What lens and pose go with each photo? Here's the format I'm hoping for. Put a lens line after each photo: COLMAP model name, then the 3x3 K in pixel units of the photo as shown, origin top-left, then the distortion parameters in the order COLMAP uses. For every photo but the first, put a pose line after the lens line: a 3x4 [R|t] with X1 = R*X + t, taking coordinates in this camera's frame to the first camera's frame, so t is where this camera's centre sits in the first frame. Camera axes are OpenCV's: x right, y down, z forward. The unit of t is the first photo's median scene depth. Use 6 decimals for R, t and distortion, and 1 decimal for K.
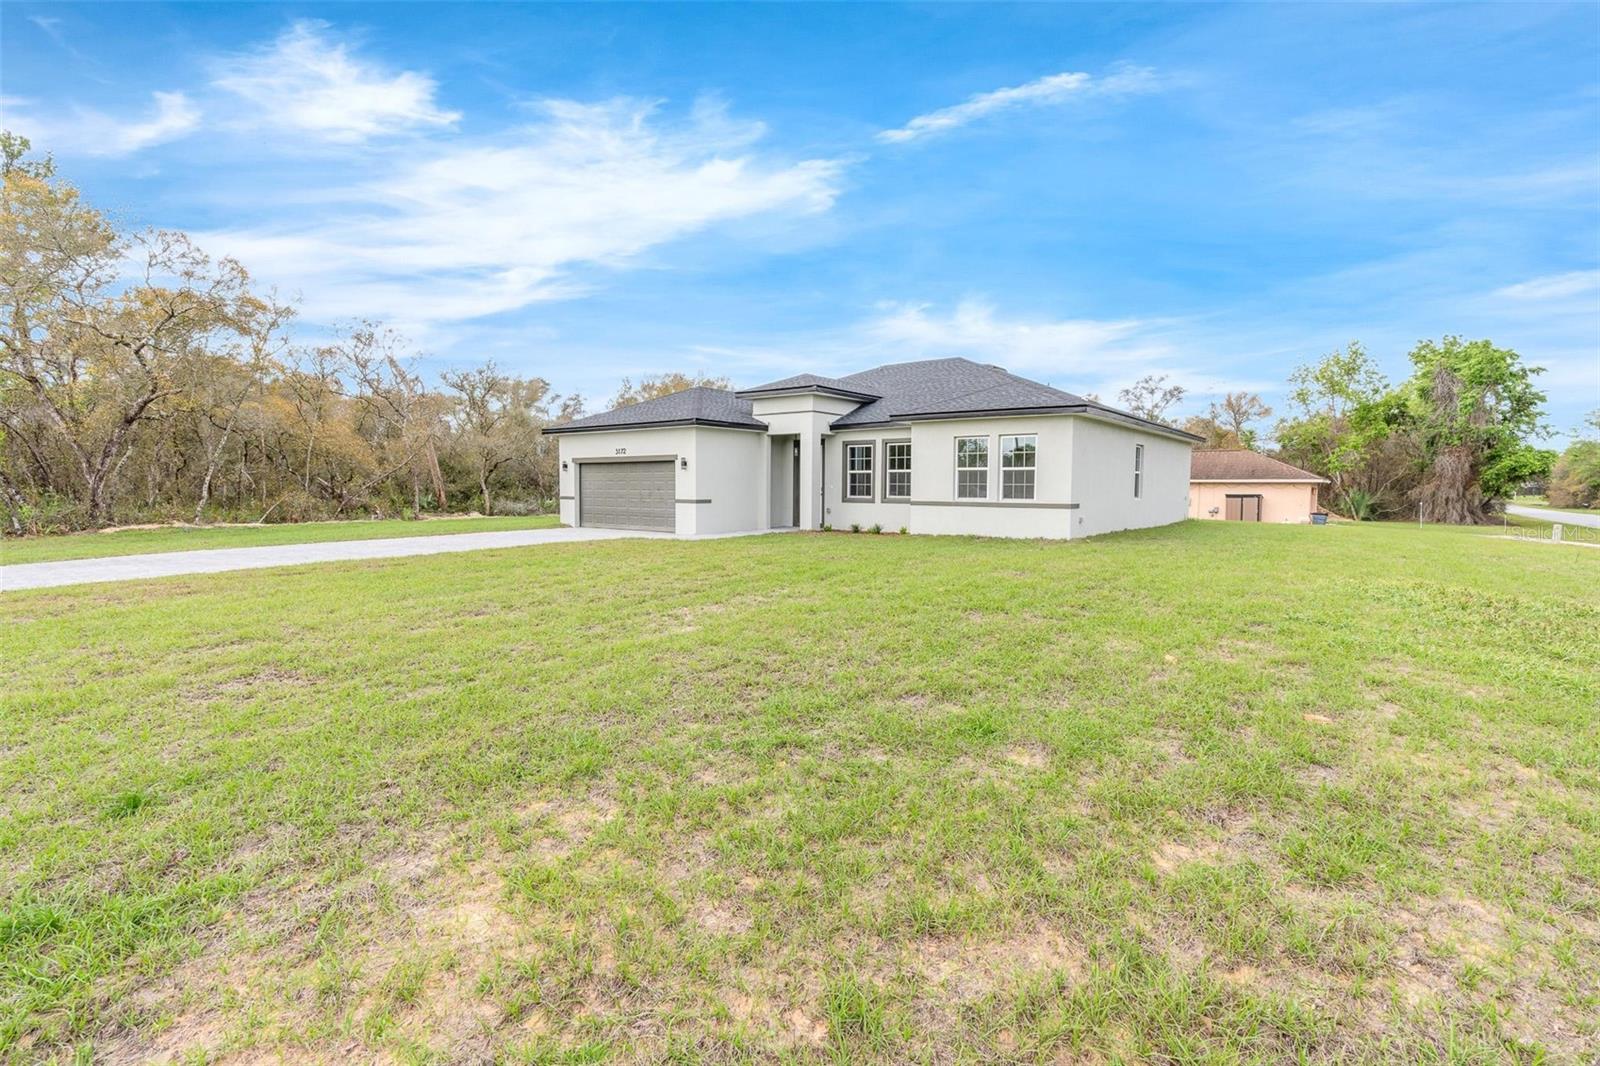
lens RADIAL K [[718.2, 0, 795.5], [0, 718.2, 528.3], [0, 0, 1]] dist [-0.004506, 0.000741]
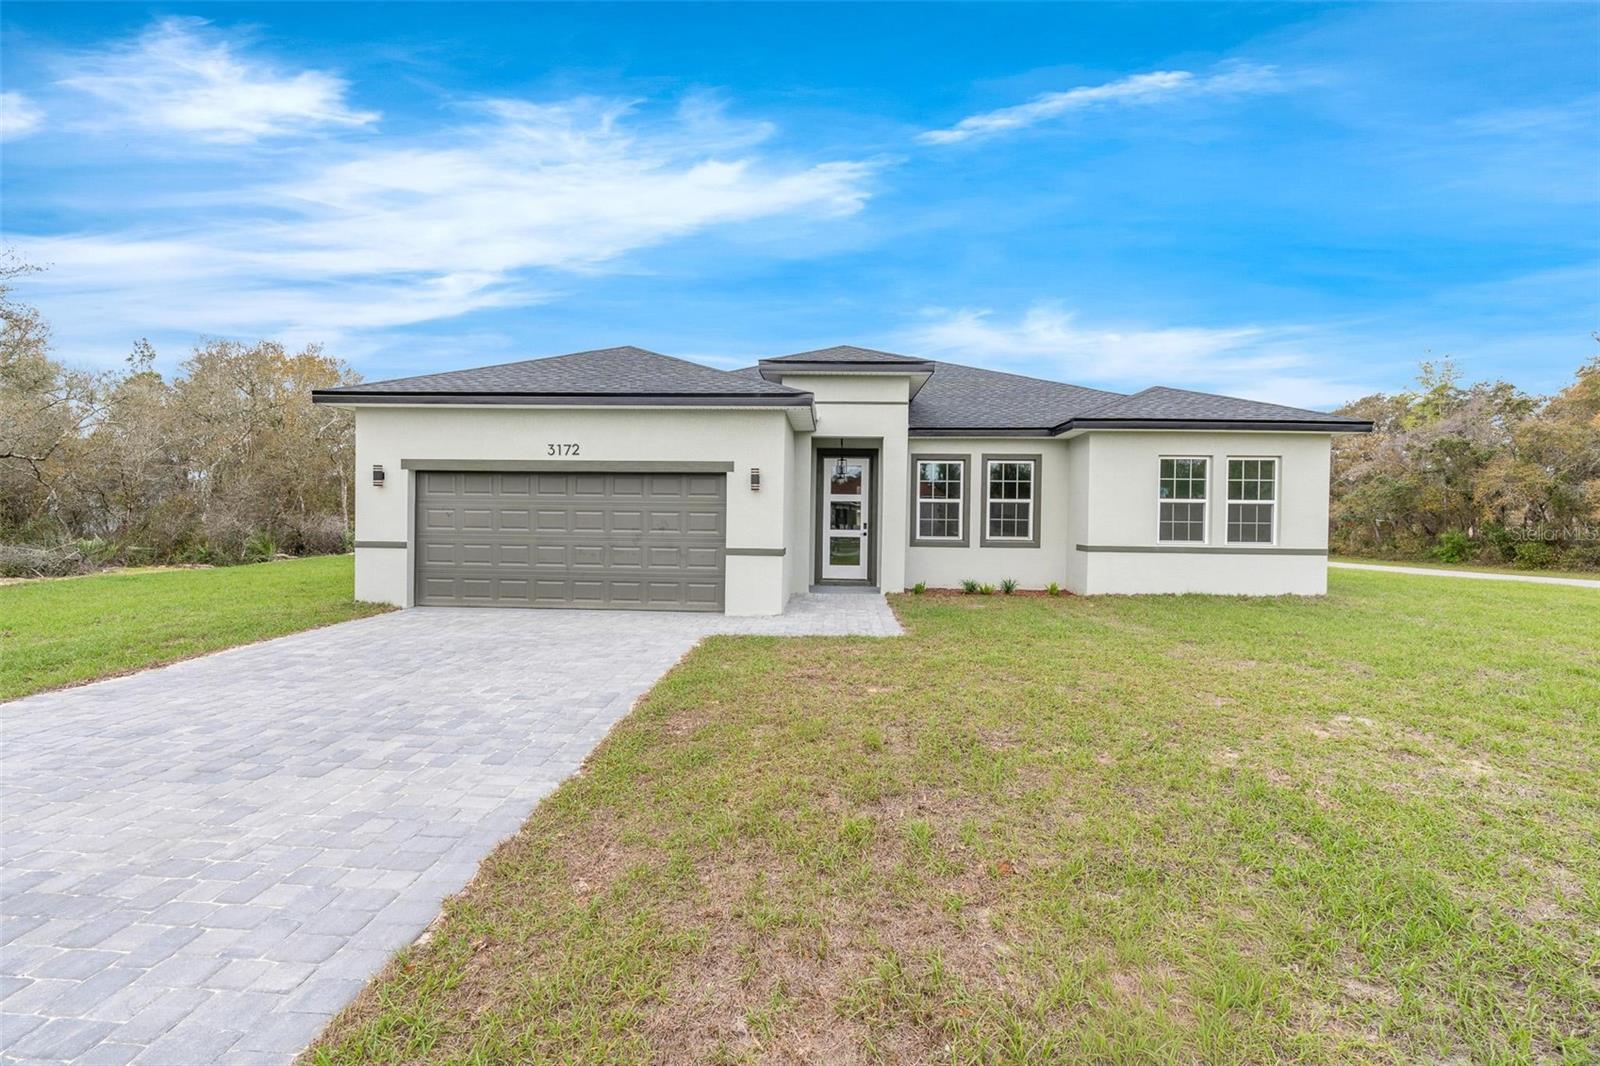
lens RADIAL K [[718.2, 0, 795.5], [0, 718.2, 528.3], [0, 0, 1]] dist [-0.004506, 0.000741]
pose [[0.834162, -0.001604, 0.551516, -0.400983], [0.024371, 0.999126, -0.033955, -0.034993], [-0.550980, 0.041765, 0.833473, 0.537500]]
